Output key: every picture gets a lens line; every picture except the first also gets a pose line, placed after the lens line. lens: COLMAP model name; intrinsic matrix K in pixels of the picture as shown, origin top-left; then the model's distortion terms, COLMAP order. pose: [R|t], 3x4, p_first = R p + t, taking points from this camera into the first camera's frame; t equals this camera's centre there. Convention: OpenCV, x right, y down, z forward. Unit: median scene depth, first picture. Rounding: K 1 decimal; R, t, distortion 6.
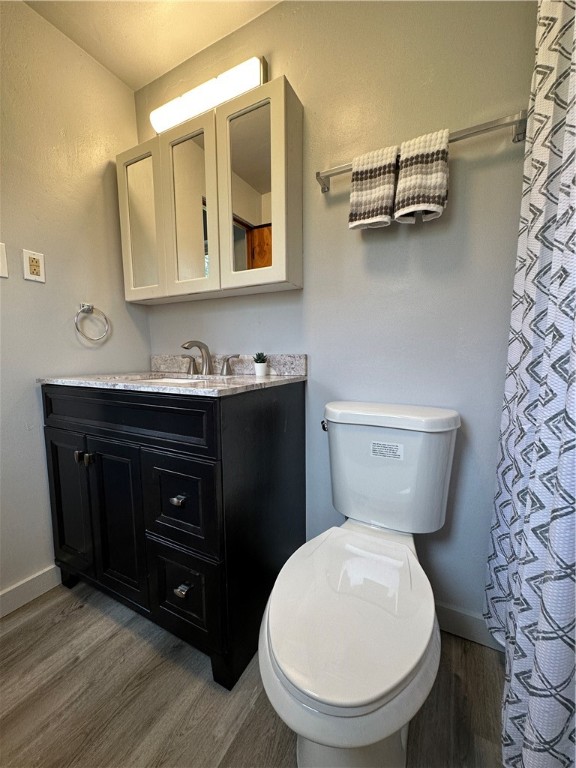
lens RADIAL K [[304.9, 0, 291.7], [0, 304.9, 385.8], [0, 0, 1]] dist [-0.008951, 0.000419]
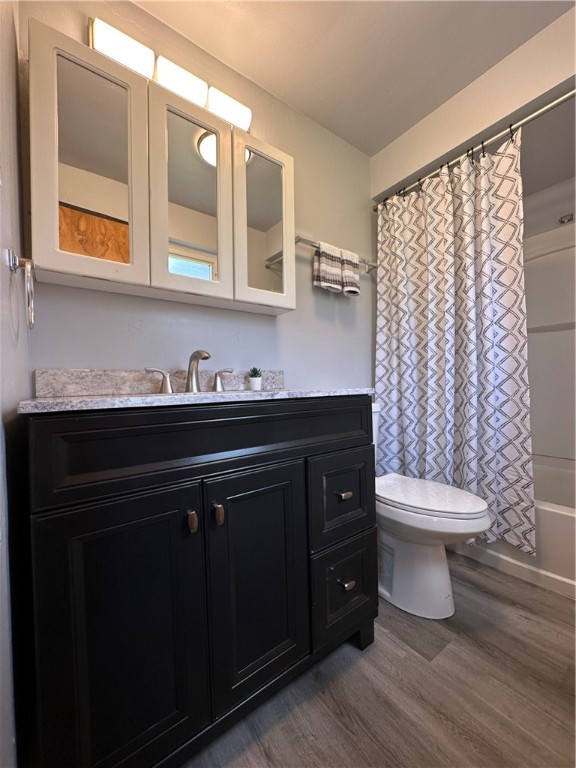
lens RADIAL K [[304.9, 0, 290.0], [0, 304.9, 385.8], [0, 0, 1]] dist [-0.008951, 0.000419]
pose [[0.430393, -0.008274, 0.902604, -1.299969], [0.114299, 0.992408, -0.045404, 0.017562], [-0.895376, 0.122709, 0.428071, 0.600090]]
